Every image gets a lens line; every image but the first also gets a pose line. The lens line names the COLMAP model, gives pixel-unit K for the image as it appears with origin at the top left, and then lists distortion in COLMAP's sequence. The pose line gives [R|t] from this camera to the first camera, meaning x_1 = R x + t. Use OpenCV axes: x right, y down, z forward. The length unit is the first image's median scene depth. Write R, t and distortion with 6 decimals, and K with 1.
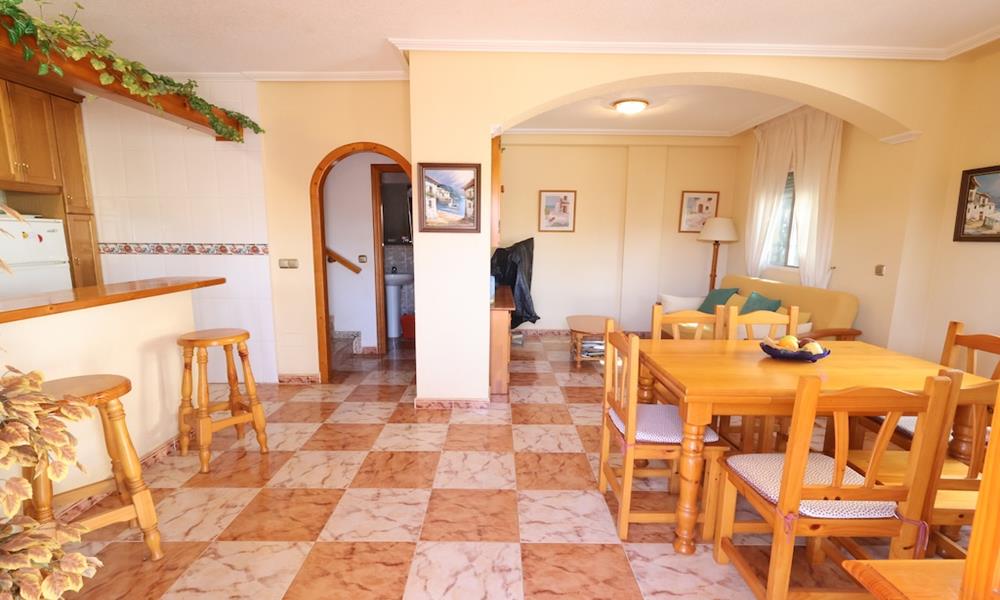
lens RADIAL K [[480.4, 0, 499.4], [0, 480.4, 321.0], [0, 0, 1]] dist [-0.000361, -0.000058]
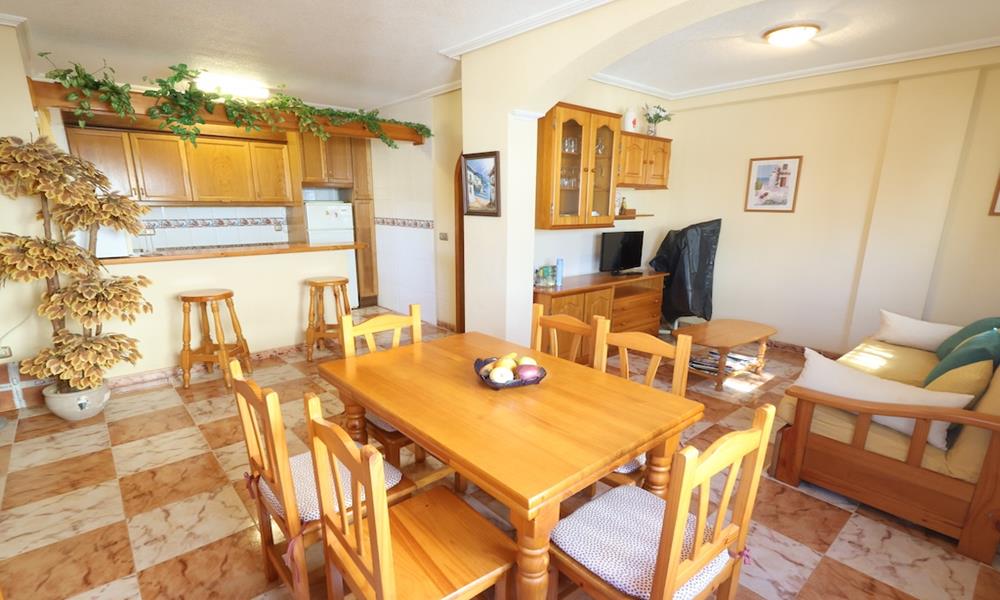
lens RADIAL K [[480.4, 0, 499.4], [0, 480.4, 321.0], [0, 0, 1]] dist [-0.000361, -0.000058]
pose [[0.652207, 0.179516, -0.736478, 0.719631], [-0.135435, 0.983518, 0.119794, -0.076438], [0.745844, 0.021615, 0.665770, 0.270692]]
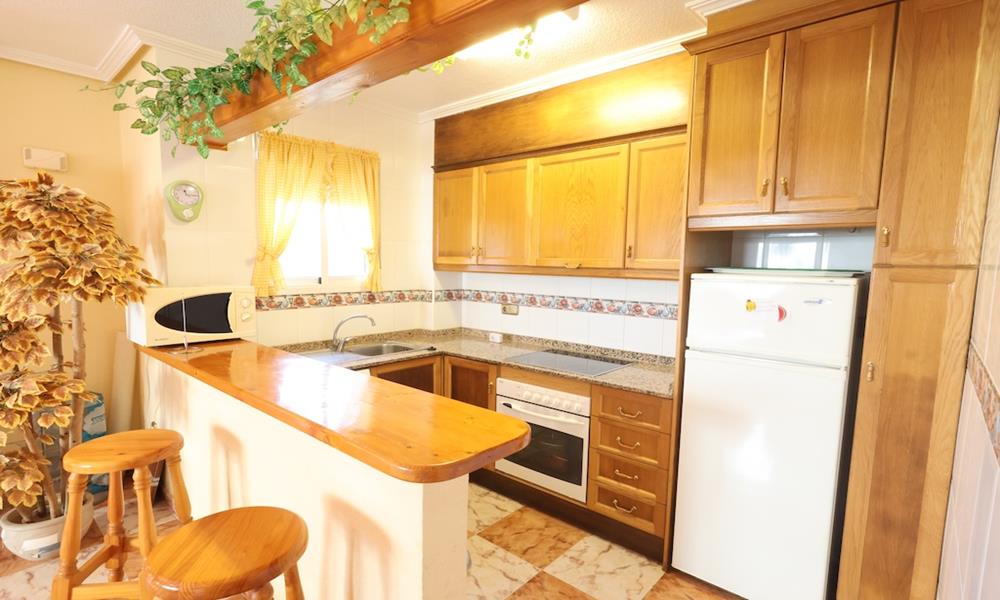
lens RADIAL K [[488.8, 0, 488.1], [0, 488.8, 312.1], [0, 0, 1]] dist [0.003147, 0.000409]
pose [[-0.675871, 0.060233, -0.734555, -0.310062], [-0.151949, 0.963856, 0.218846, -0.225565], [0.721186, 0.259526, -0.642290, 1.032067]]
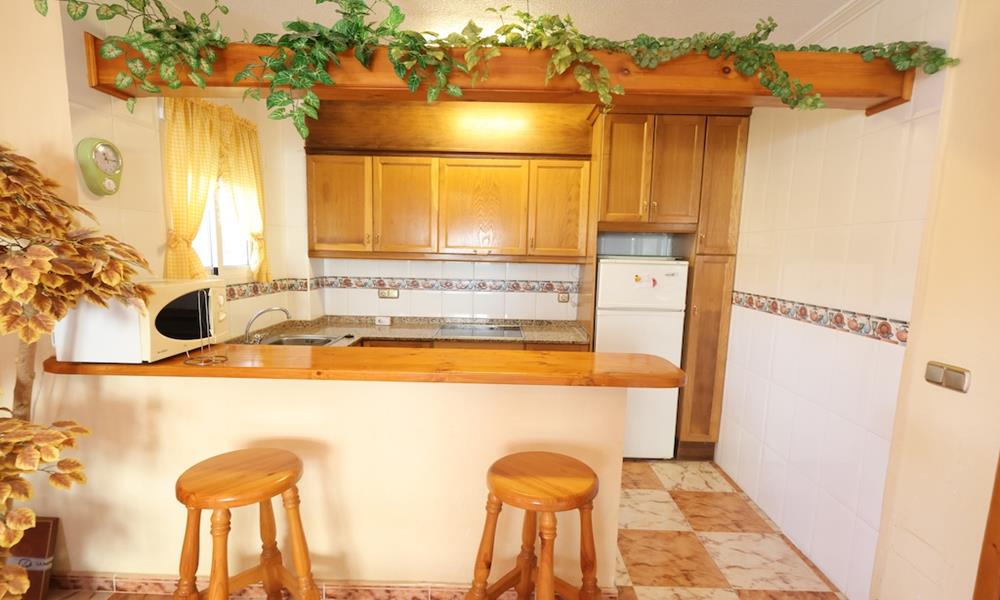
lens RADIAL K [[480.4, 0, 499.4], [0, 480.4, 321.0], [0, 0, 1]] dist [-0.000361, -0.000058]
pose [[-0.026494, 0.139109, -0.989923, -0.034107], [-0.200731, 0.969360, 0.141592, -0.158935], [0.979288, 0.202459, 0.002241, 0.671984]]
